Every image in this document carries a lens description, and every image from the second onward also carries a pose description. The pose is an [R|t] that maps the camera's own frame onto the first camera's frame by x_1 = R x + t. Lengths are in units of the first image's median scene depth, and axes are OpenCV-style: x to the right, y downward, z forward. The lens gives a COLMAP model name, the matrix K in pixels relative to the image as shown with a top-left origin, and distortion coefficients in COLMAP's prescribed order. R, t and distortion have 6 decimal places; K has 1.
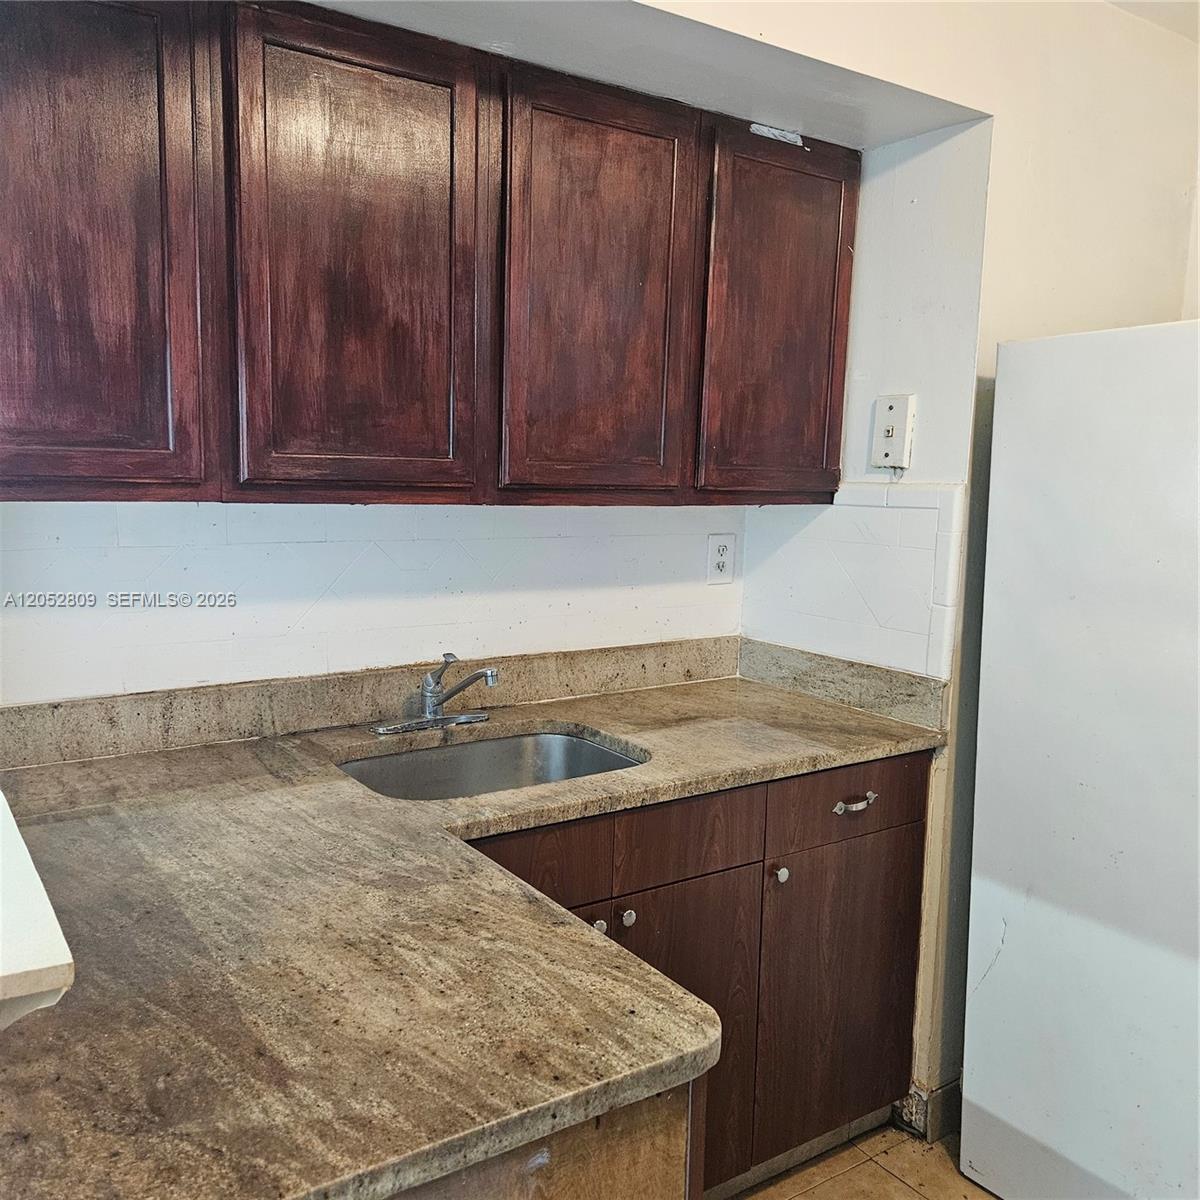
lens RADIAL K [[1078.4, 0, 598.4], [0, 1078.4, 599.1], [0, 0, 1]] dist [0.081924, -0.083804]
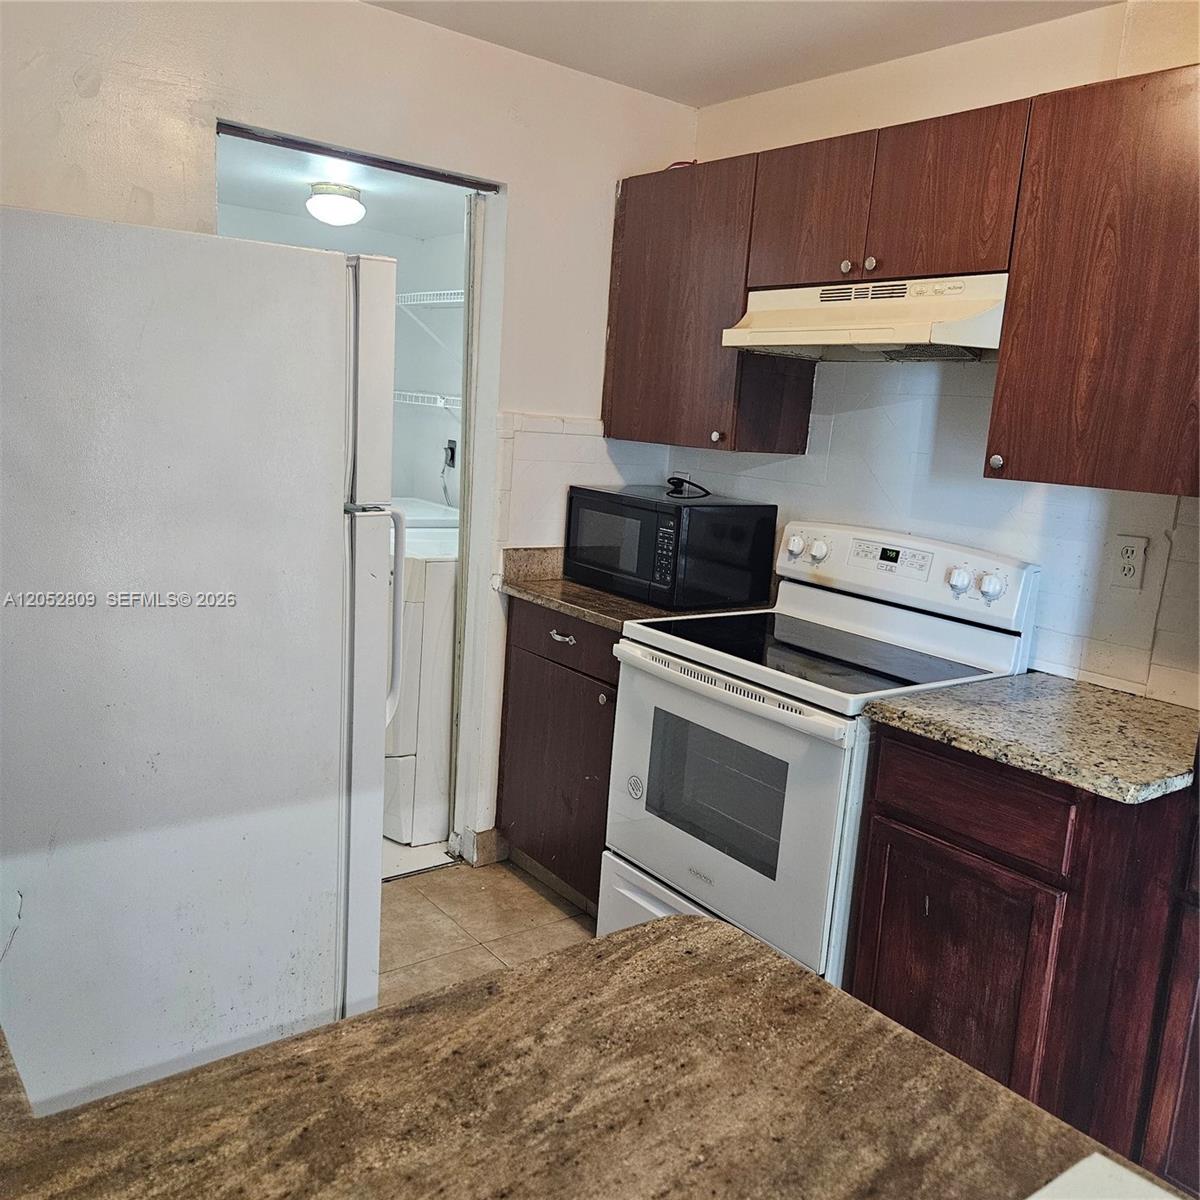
lens RADIAL K [[1078.4, 0, 604.0], [0, 1078.4, 599.9], [0, 0, 1]] dist [0.081924, -0.083804]
pose [[-0.070558, -0.206249, 0.975952, -0.845096], [0.055245, 0.976081, 0.210271, -0.165072], [-0.995977, 0.068753, -0.057476, 1.027984]]
